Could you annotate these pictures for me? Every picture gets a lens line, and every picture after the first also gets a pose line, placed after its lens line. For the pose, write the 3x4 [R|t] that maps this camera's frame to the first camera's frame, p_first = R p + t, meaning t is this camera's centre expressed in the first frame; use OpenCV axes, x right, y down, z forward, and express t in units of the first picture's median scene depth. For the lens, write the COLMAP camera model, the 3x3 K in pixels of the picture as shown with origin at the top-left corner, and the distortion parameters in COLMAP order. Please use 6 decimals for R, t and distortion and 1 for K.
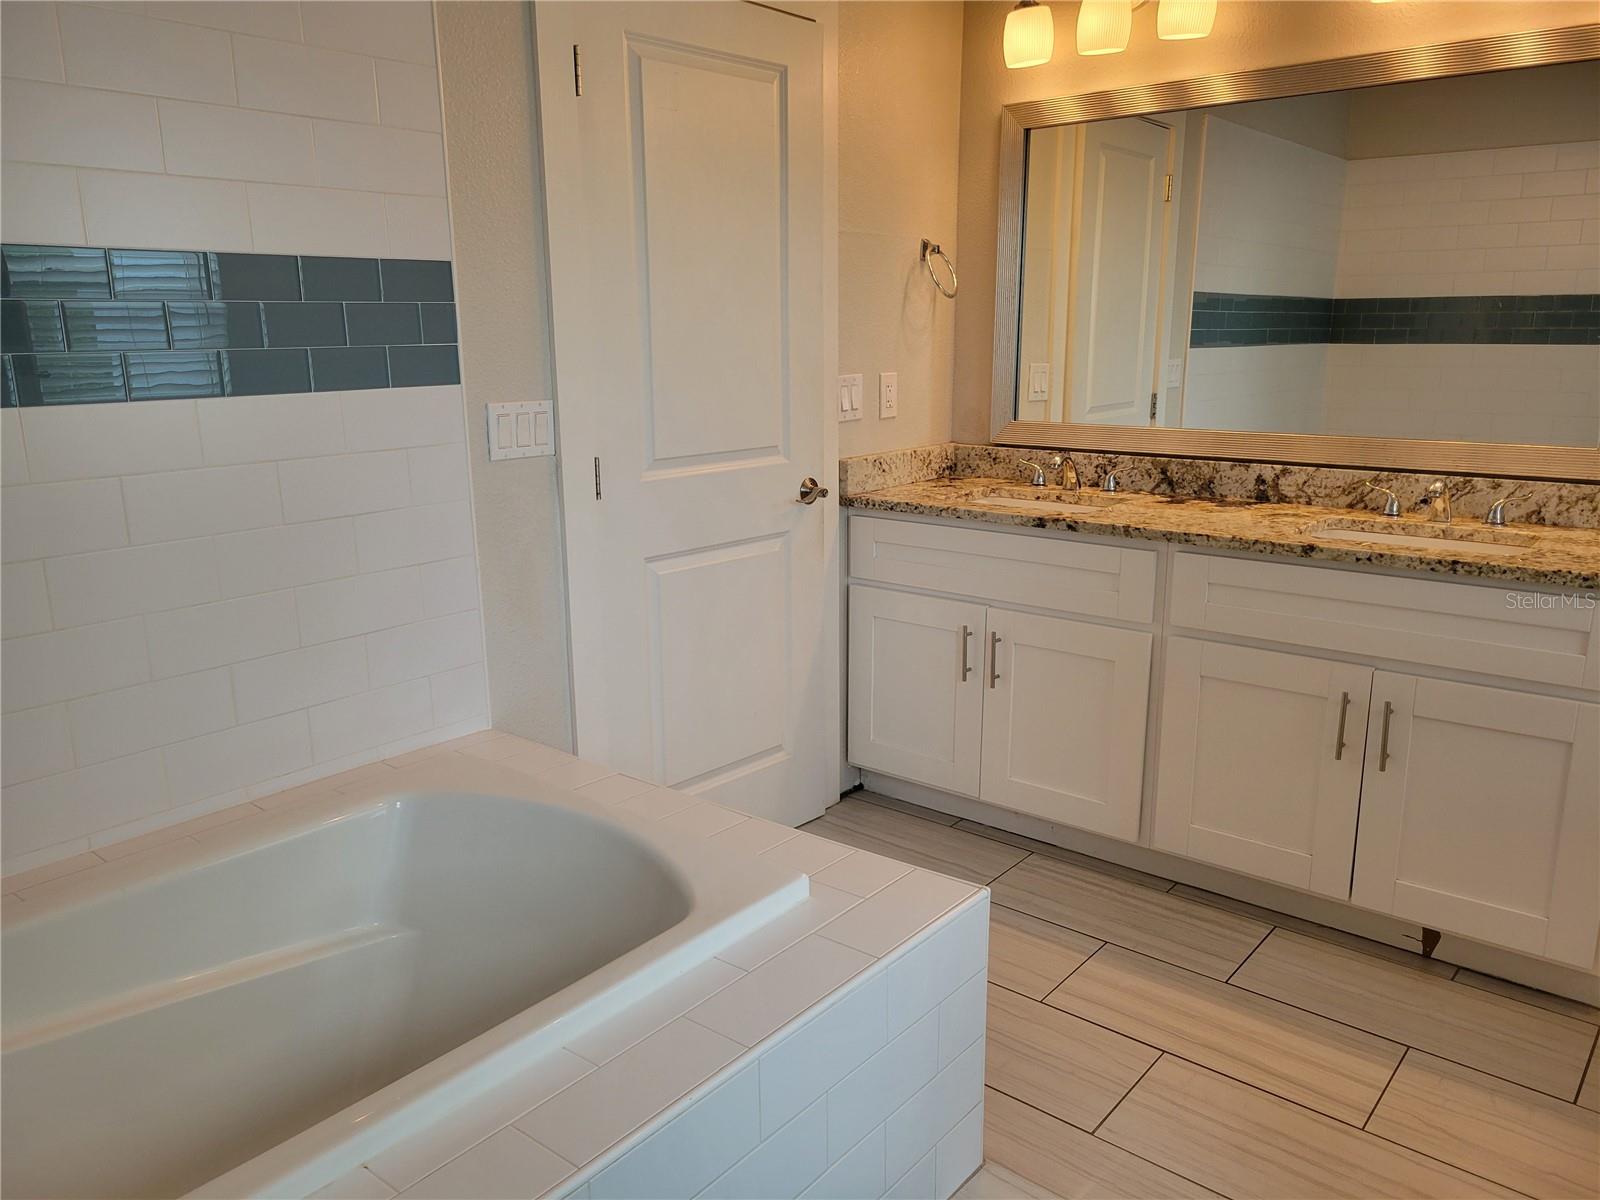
lens RADIAL K [[1201.0, 0, 797.1], [0, 1201.0, 600.8], [0, 0, 1]] dist [0.047009, -0.021836]
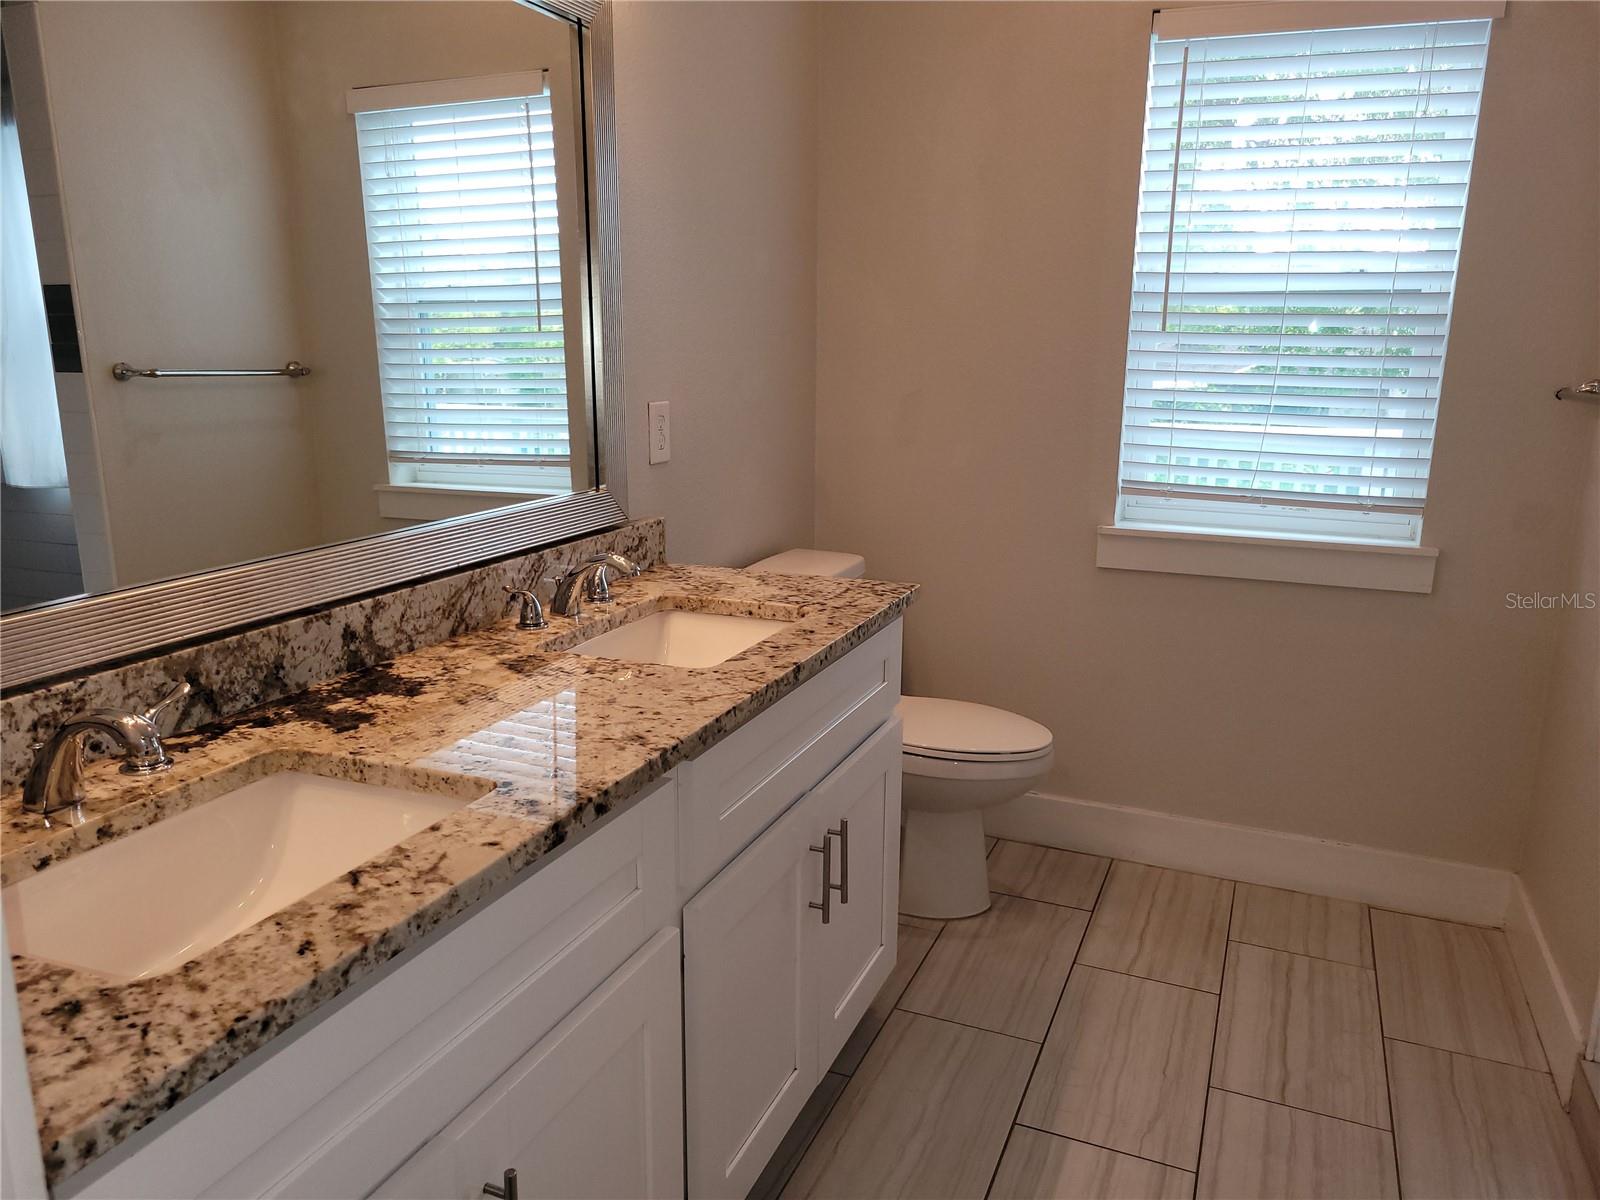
lens RADIAL K [[1201.0, 0, 797.5], [0, 1201.0, 608.1], [0, 0, 1]] dist [0.047009, -0.021836]
pose [[-0.287312, -0.207192, 0.935159, -0.169756], [0.211579, 0.938479, 0.272932, -0.214297], [-0.934177, 0.276276, -0.225799, 0.932091]]
